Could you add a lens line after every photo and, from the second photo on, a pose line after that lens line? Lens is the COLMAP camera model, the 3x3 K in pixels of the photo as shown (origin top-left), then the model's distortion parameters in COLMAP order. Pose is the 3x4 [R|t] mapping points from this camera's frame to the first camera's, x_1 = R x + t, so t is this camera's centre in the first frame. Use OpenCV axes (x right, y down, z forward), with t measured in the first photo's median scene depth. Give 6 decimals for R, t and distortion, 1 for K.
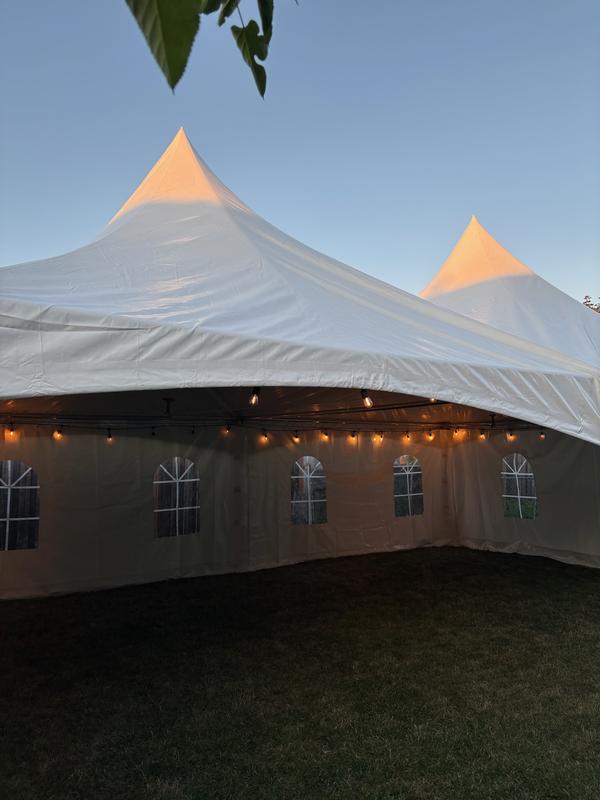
lens RADIAL K [[614.1, 0, 300.0], [0, 614.1, 400.0], [0, 0, 1]] dist [0.066730, -0.094038]
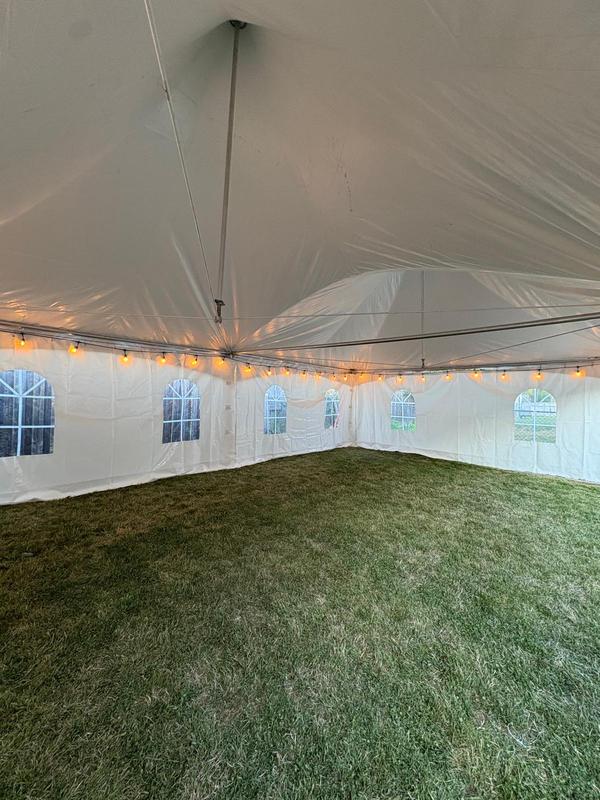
lens RADIAL K [[323.1, 0, 300.0], [0, 323.1, 400.0], [0, 0, 1]] dist [0.000980, 0.000010]
pose [[0.963996, 0.034553, 0.263663, -0.192263], [-0.061006, 0.993813, 0.092808, 0.080994], [-0.258825, -0.105552, 0.960140, 0.429298]]
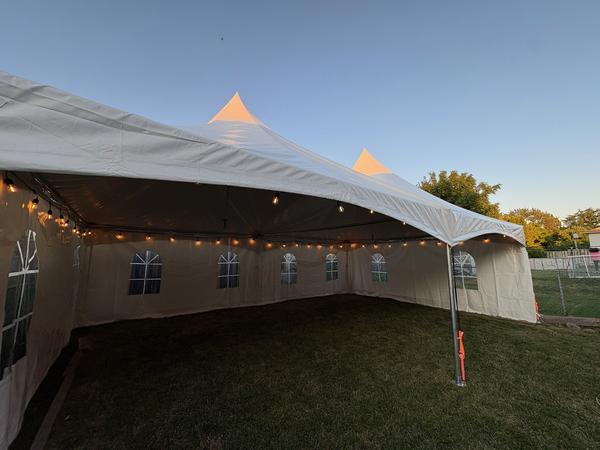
lens RADIAL K [[242.3, 0, 300.0], [0, 242.3, 225.0], [0, 0, 1]] dist [0.000980, 0.000010]
pose [[0.996718, 0.026038, 0.076654, -0.026841], [-0.022737, 0.998789, -0.043625, 0.039907], [-0.077697, 0.041739, 0.996103, 0.171053]]
